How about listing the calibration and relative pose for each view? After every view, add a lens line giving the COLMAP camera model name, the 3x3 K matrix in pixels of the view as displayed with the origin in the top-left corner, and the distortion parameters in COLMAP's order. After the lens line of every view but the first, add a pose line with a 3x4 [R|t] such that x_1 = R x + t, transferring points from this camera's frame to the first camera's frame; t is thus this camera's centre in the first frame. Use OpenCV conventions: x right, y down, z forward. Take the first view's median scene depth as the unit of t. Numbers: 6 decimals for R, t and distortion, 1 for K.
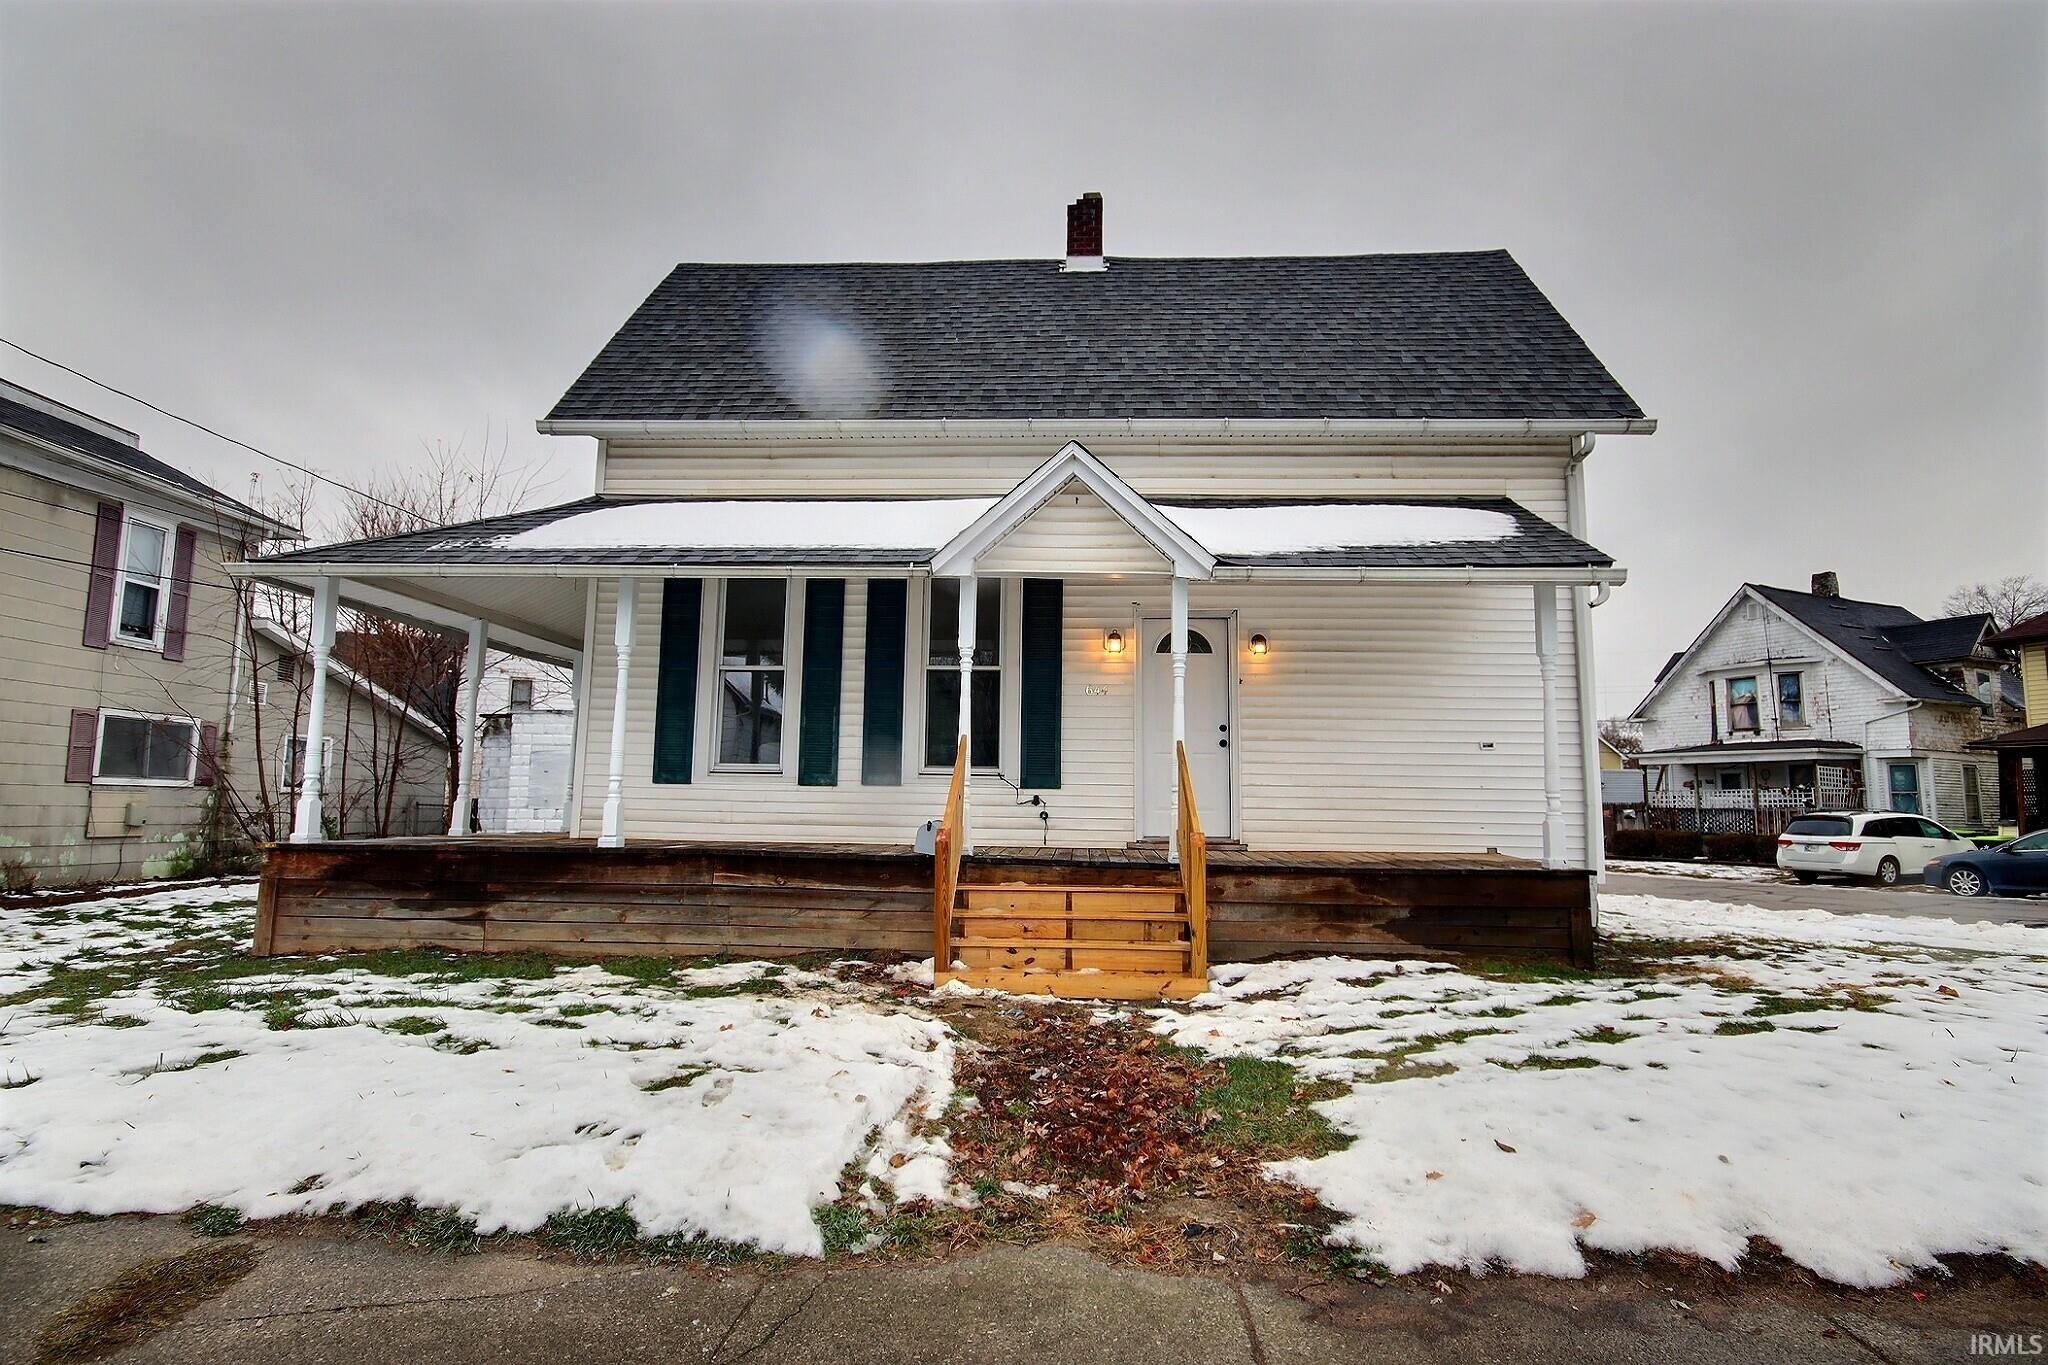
lens RADIAL K [[1010.0, 0, 1024.0], [0, 1010.0, 682.5], [0, 0, 1]] dist [-0.001030, 0.001058]
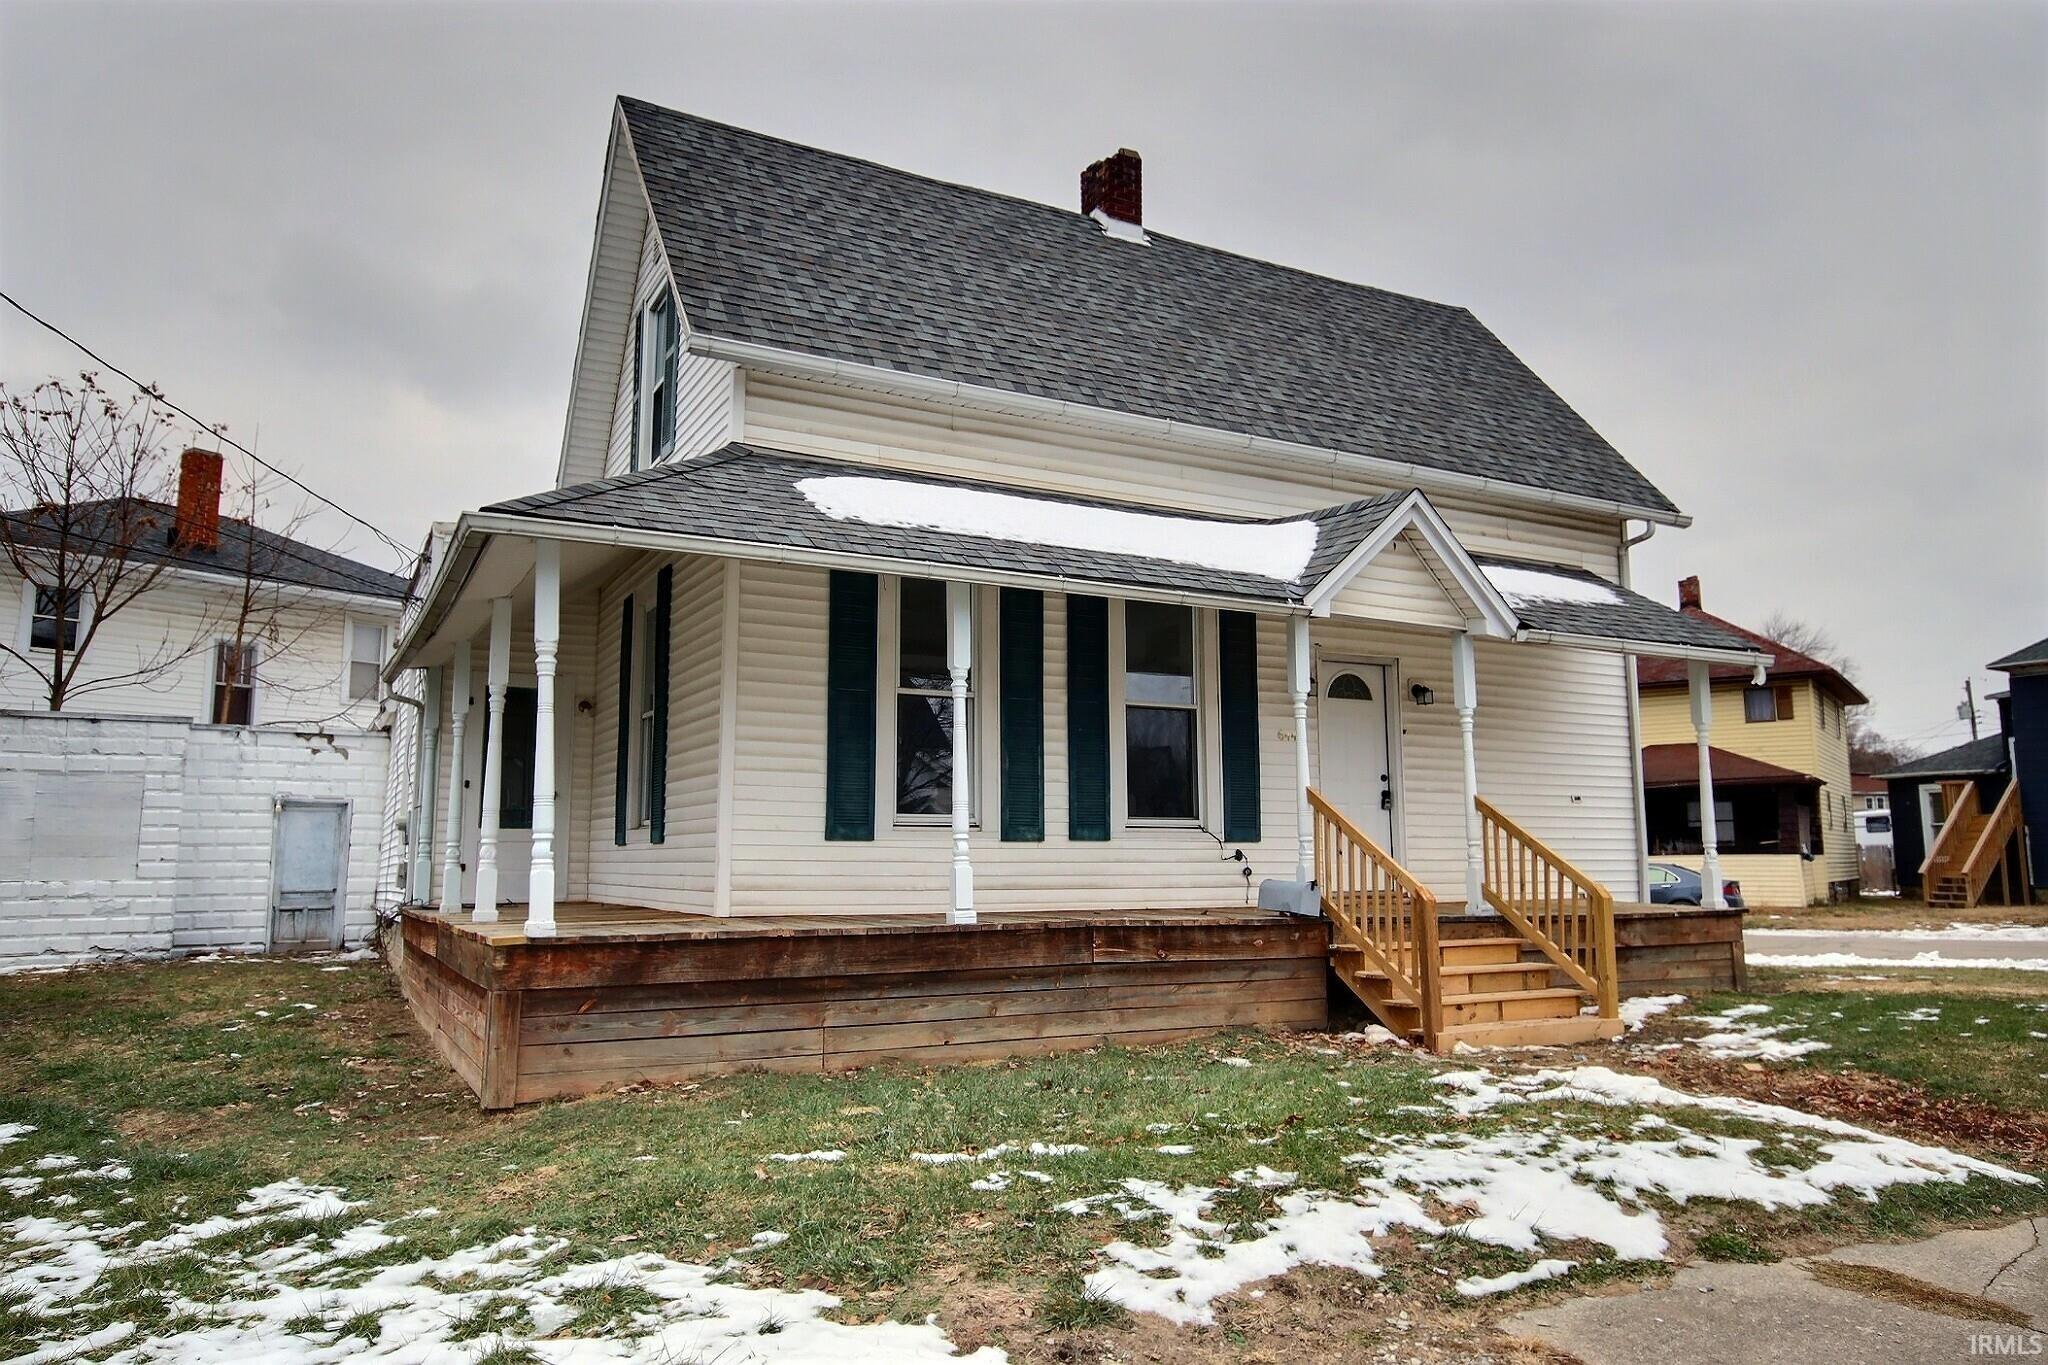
lens RADIAL K [[1397.7, 0, 1030.3], [0, 1397.7, 659.3], [0, 0, 1]] dist [-0.001413, 0.002567]
pose [[0.850611, 0.058501, 0.522531, -0.820437], [-0.049769, 0.998287, -0.030749, -0.010993], [-0.523434, 0.000149, 0.852066, 0.031594]]
